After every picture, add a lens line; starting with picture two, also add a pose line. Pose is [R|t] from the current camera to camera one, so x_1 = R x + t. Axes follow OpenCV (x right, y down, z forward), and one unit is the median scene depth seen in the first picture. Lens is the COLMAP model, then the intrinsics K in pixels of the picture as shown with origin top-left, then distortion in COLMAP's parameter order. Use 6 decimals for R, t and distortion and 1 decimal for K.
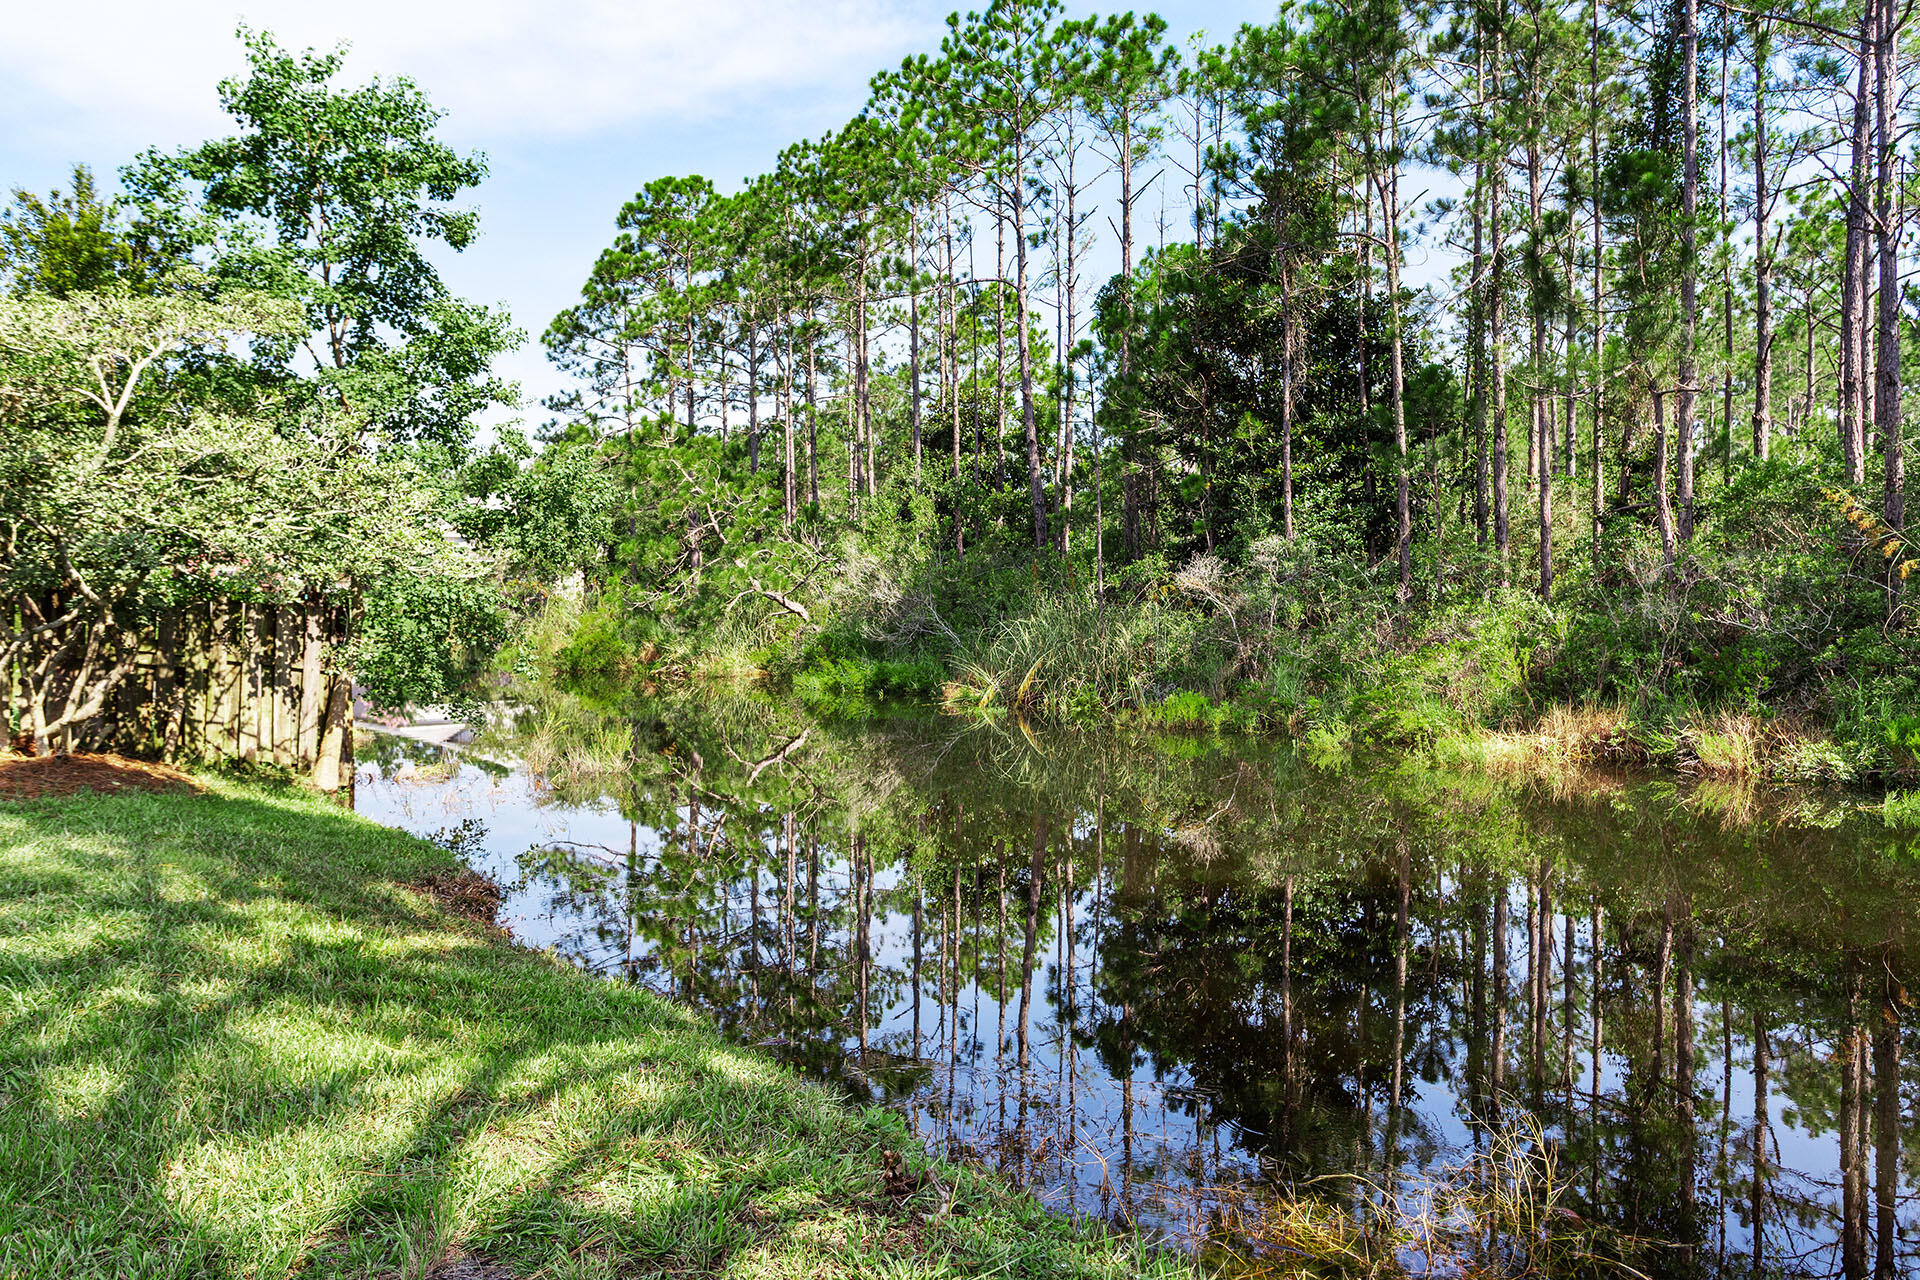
lens RADIAL K [[1337.6, 0, 957.9], [0, 1337.6, 630.5], [0, 0, 1]] dist [0.008517, 0.002185]
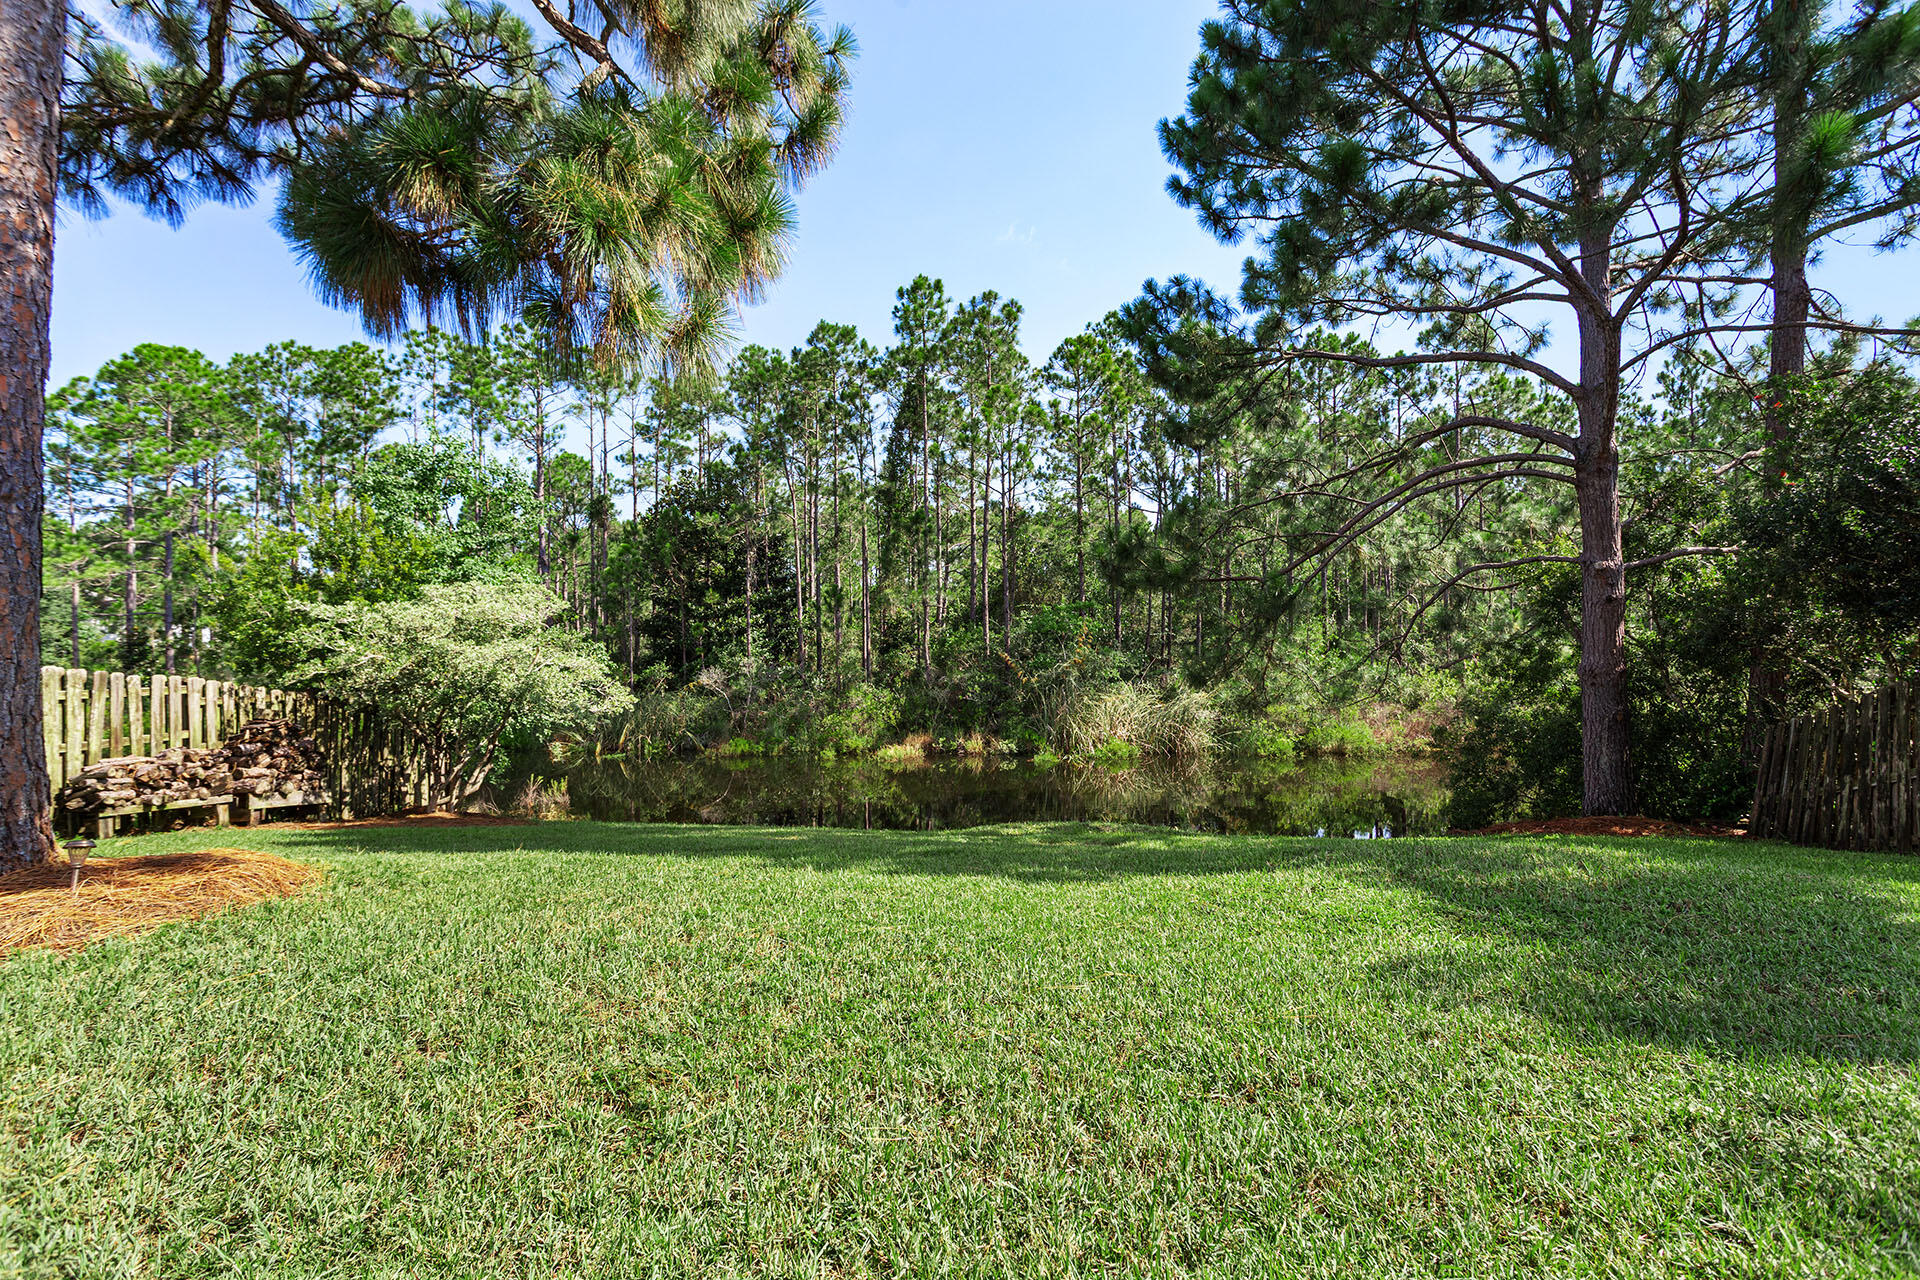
lens RADIAL K [[918.8, 0, 962.3], [0, 918.8, 614.2], [0, 0, 1]] dist [0.001711, 0.001471]
pose [[0.741490, 0.016944, 0.670750, -0.641307], [0.027128, 0.998107, -0.055202, -0.069269], [-0.670415, 0.059127, 0.739626, -0.358898]]
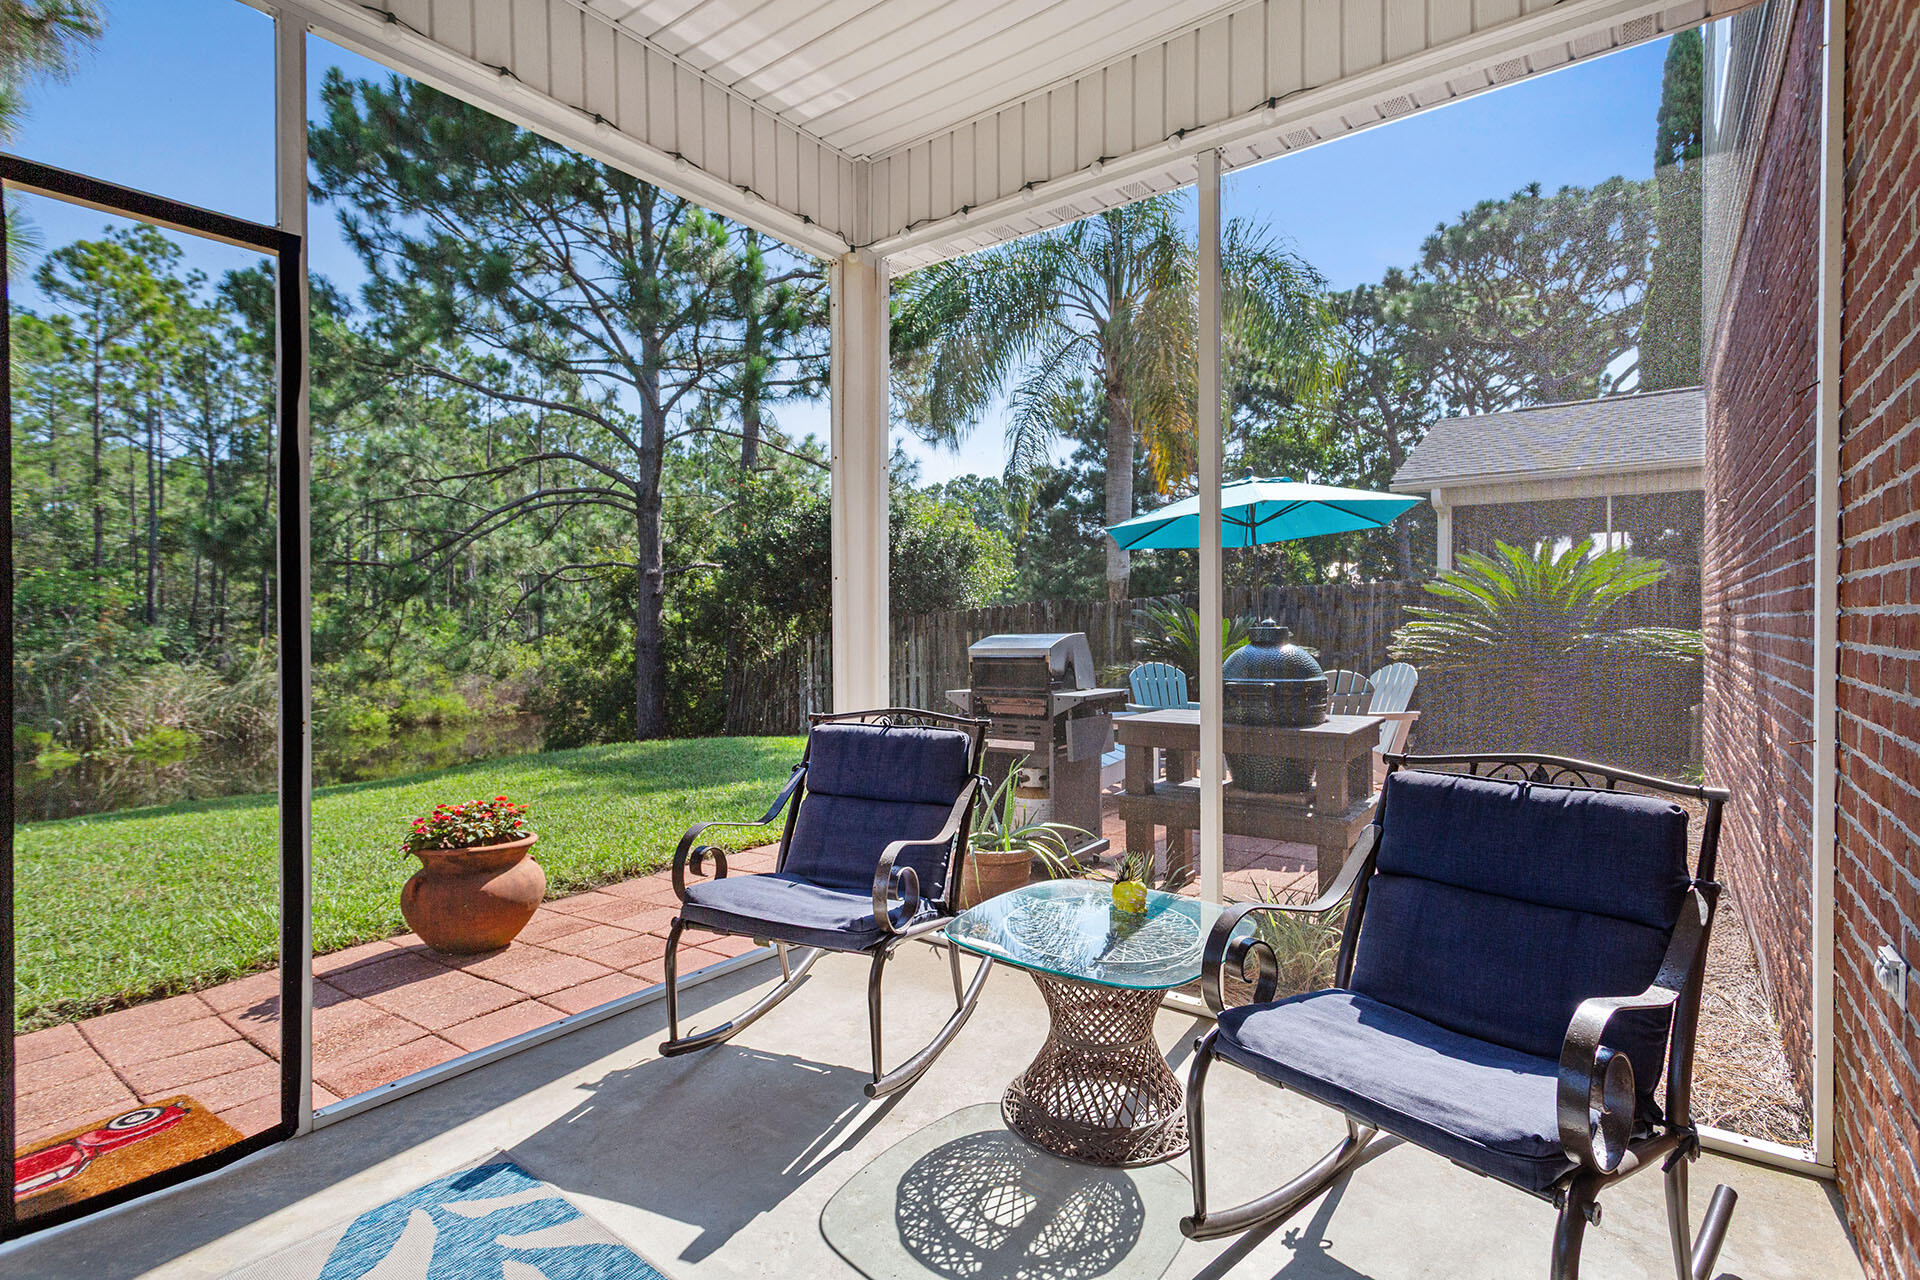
lens RADIAL K [[918.8, 0, 958.3], [0, 918.8, 640.6], [0, 0, 1]] dist [0.001711, 0.001471]
pose [[-0.103453, -0.023898, 0.994347, -0.893357], [0.026043, 0.999303, 0.026726, -0.072960], [-0.994293, 0.028661, -0.102758, -0.408608]]
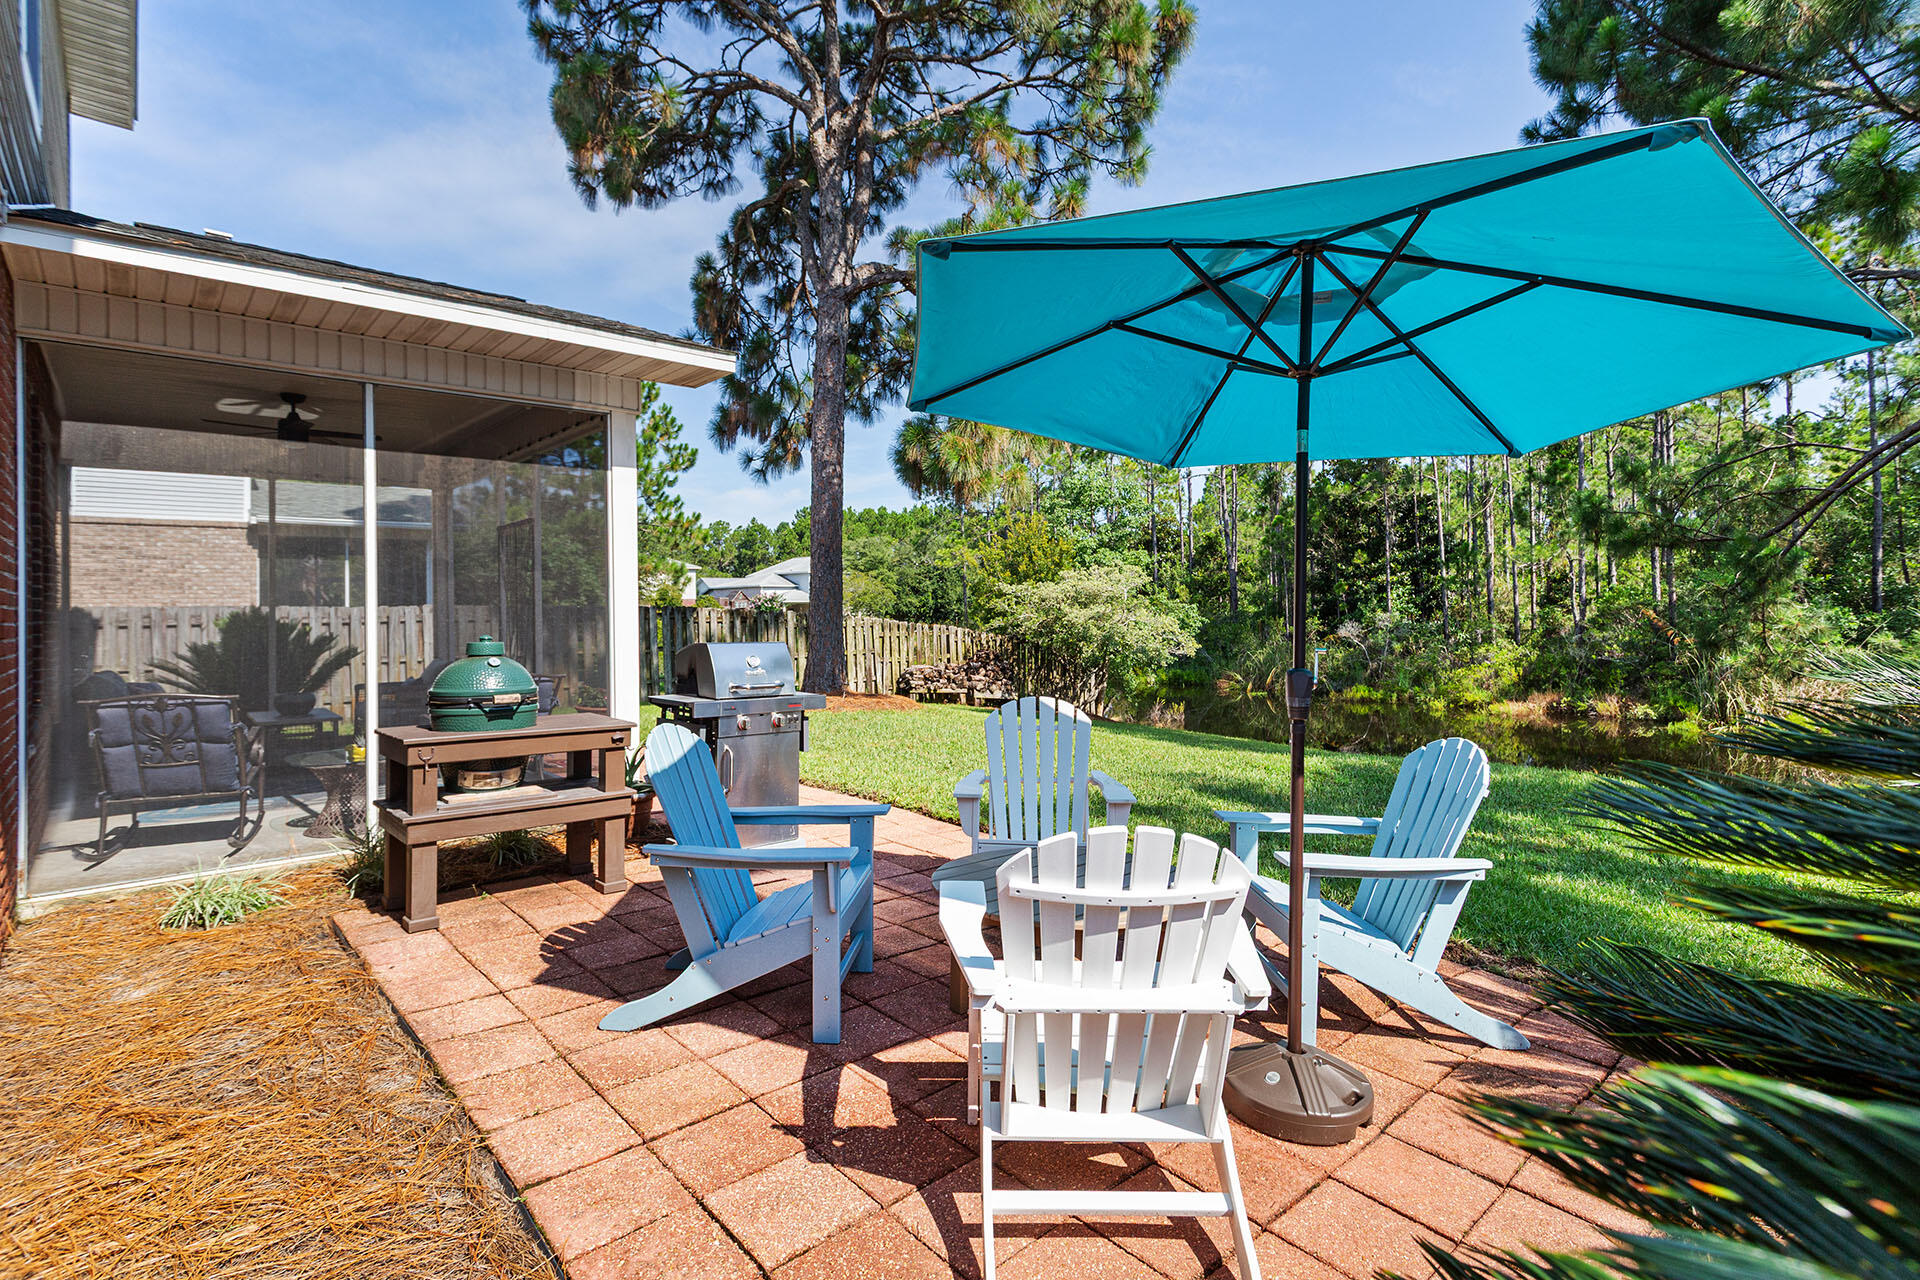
lens RADIAL K [[918.8, 0, 965.7], [0, 918.8, 599.9], [0, 0, 1]] dist [0.001711, 0.001471]
pose [[0.997758, -0.014288, -0.065387, -0.494167], [0.012170, 0.999392, -0.032672, -0.070213], [0.065814, 0.031803, 0.997325, -0.780992]]
